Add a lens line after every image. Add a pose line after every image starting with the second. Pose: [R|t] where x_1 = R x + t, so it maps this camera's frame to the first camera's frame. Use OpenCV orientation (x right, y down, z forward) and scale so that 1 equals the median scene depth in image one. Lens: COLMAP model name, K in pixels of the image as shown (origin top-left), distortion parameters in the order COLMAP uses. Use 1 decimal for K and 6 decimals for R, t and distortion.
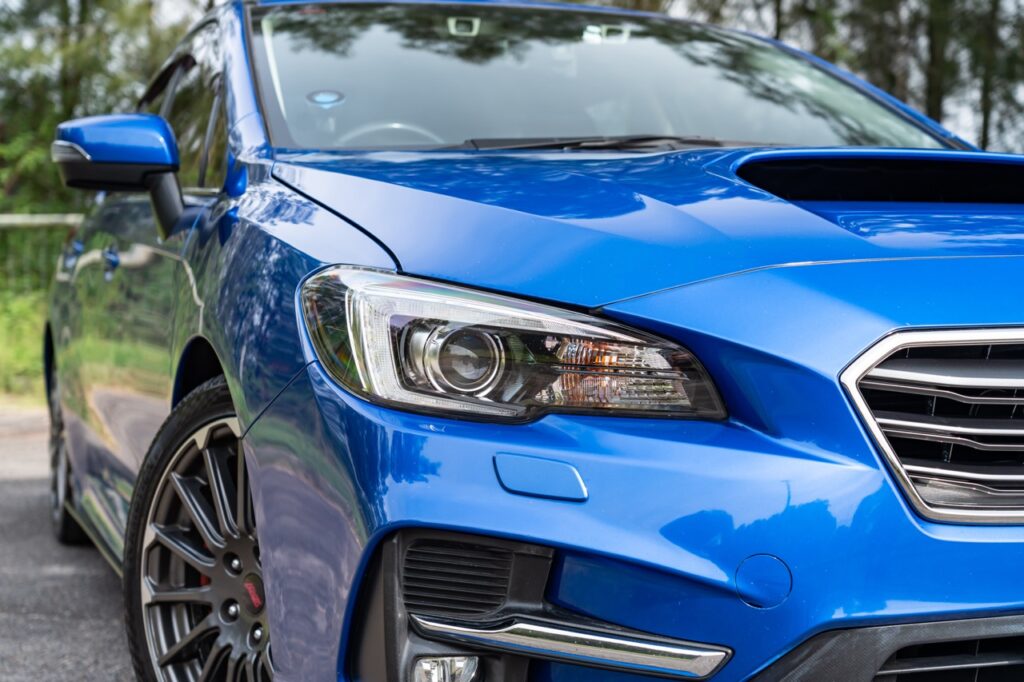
lens RADIAL K [[1548.4, 0, 512.0], [0, 1548.4, 341.0], [0, 0, 1]] dist [0.013944, 0.034076]
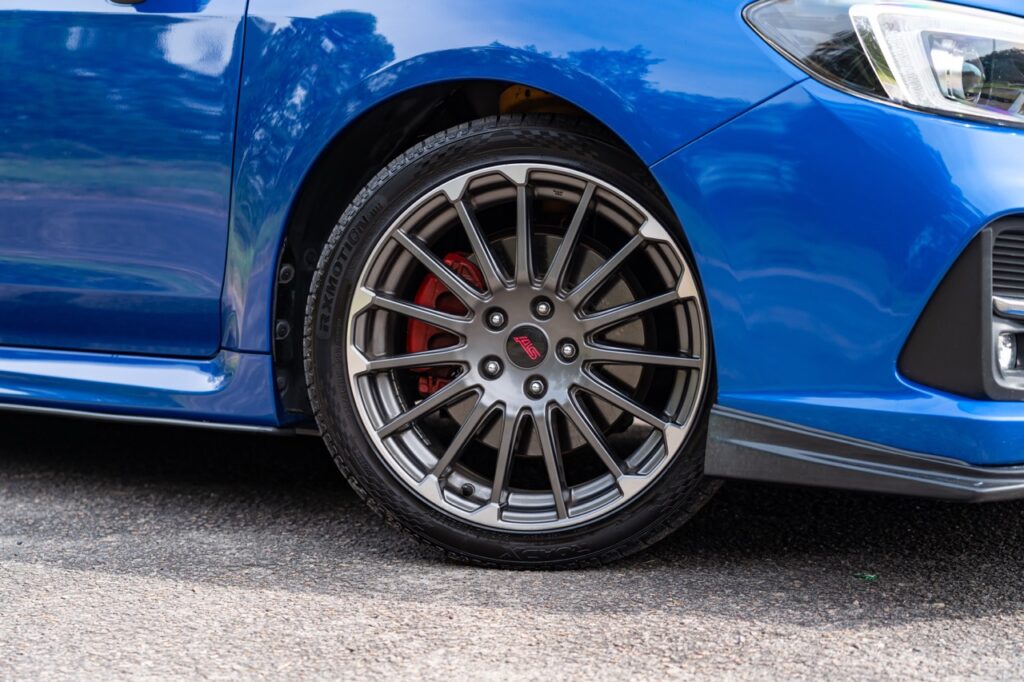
lens RADIAL K [[1548.4, 0, 512.0], [0, 1548.4, 341.0], [0, 0, 1]] dist [0.013944, 0.034076]
pose [[0.838278, -0.019329, 0.544900, -0.919336], [-0.001126, 0.999308, 0.037180, 0.160991], [-0.545242, -0.031781, 0.837676, 0.248989]]
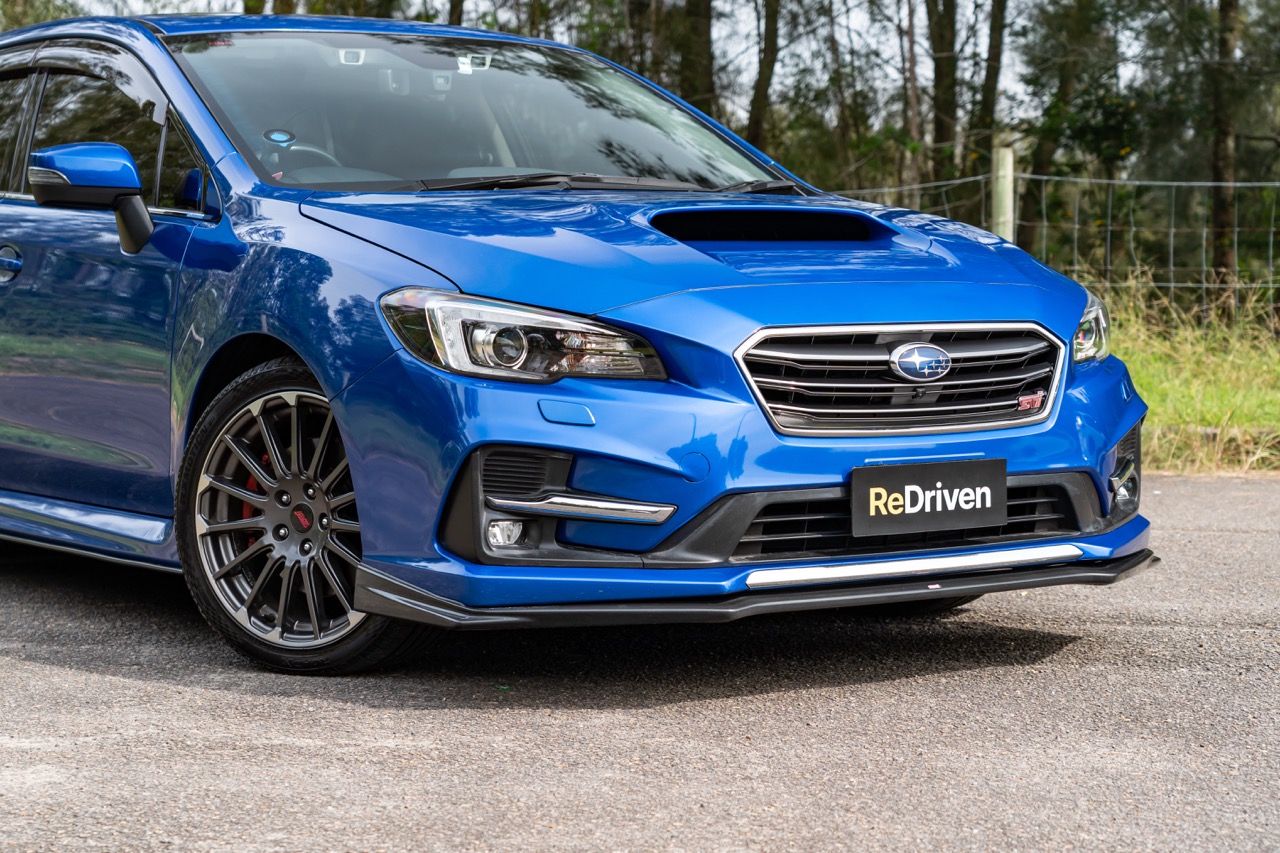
lens RADIAL K [[2456.7, 0, 640.0], [0, 2456.7, 426.5], [0, 0, 1]] dist [-0.005020, 0.135137]
pose [[0.970167, -0.009230, 0.242261, -0.529108], [0.001470, 0.999481, 0.032195, 0.013961], [-0.242432, -0.030879, 0.969677, -1.568962]]
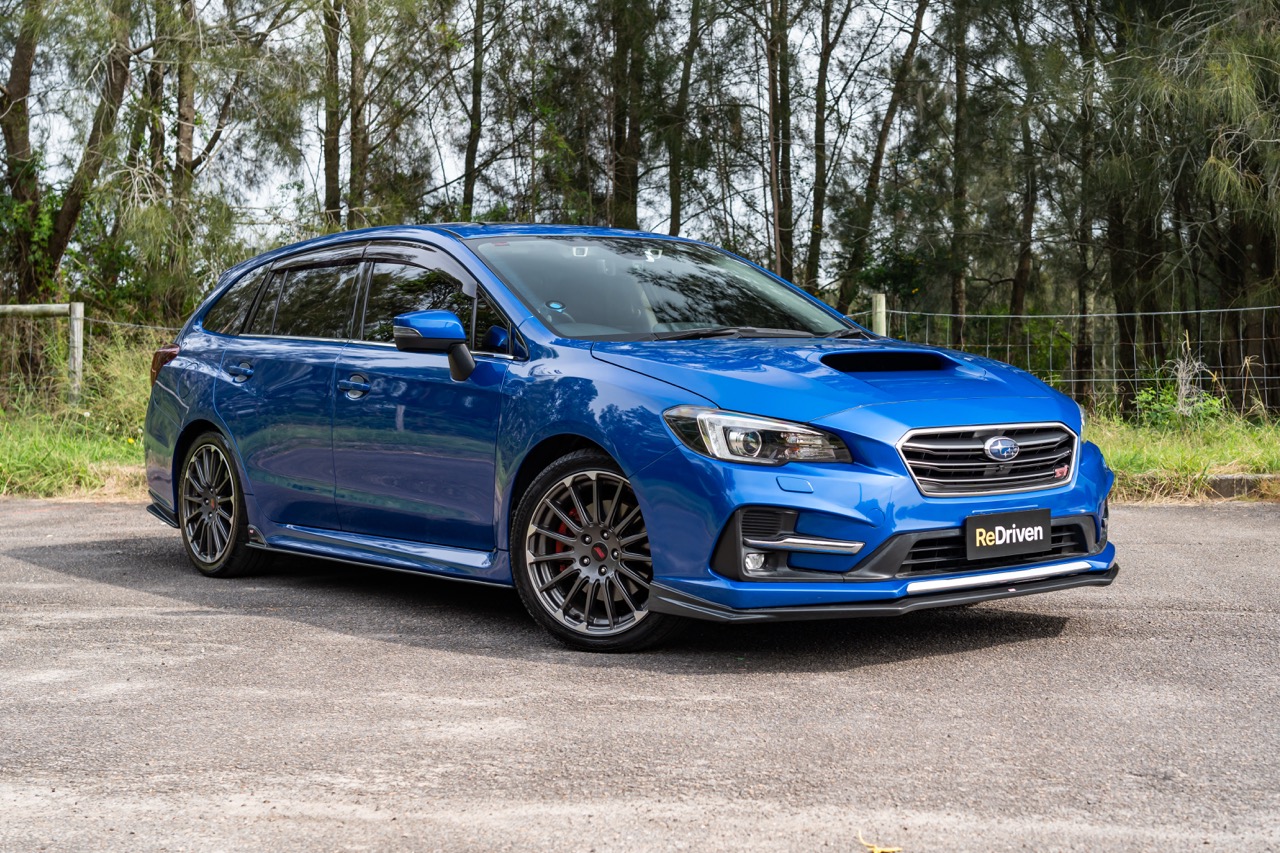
lens RADIAL K [[1612.6, 0, 674.4], [0, 1612.6, 427.2], [0, 0, 1]] dist [0.000185, -0.000957]
pose [[0.953580, -0.012909, 0.300864, -0.969754], [0.011561, 0.999914, 0.006263, -0.031697], [-0.300919, -0.002494, 0.953646, -1.539971]]
